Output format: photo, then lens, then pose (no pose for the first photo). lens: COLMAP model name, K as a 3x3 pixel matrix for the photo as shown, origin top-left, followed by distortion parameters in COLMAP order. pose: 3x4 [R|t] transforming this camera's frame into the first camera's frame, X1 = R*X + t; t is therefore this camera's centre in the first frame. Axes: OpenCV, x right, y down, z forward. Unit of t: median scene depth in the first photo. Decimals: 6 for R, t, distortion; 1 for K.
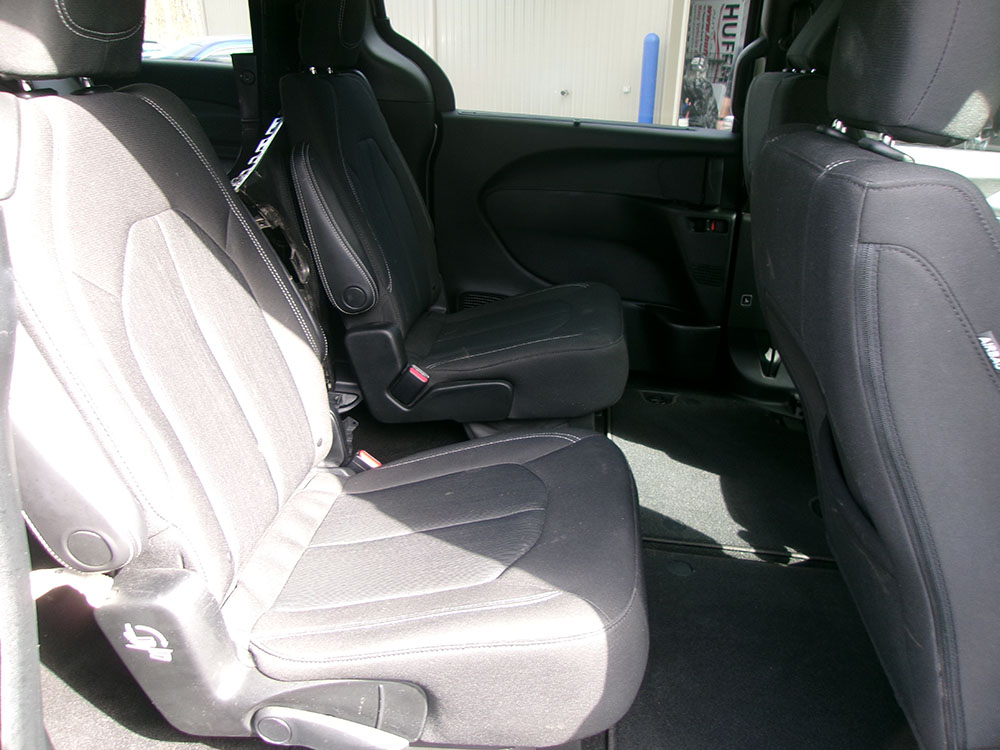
lens RADIAL K [[786.0, 0, 500.0], [0, 786.0, 375.0], [0, 0, 1]] dist [-0.050512, 0.085084]
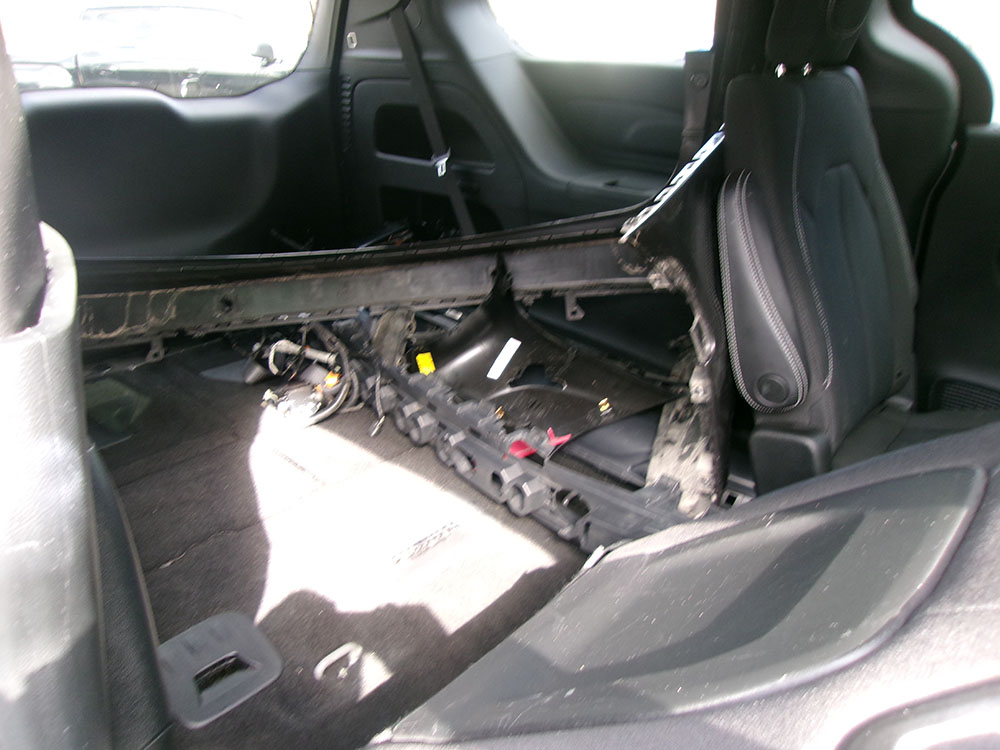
lens RADIAL K [[785.3, 0, 502.1], [0, 785.3, 380.0], [0, 0, 1]] dist [-0.011329, 0.069105]
pose [[0.840591, 0.186559, -0.508530, -0.028299], [-0.183036, 0.981424, 0.057488, -0.100023], [0.509808, 0.044755, 0.859123, 0.247725]]
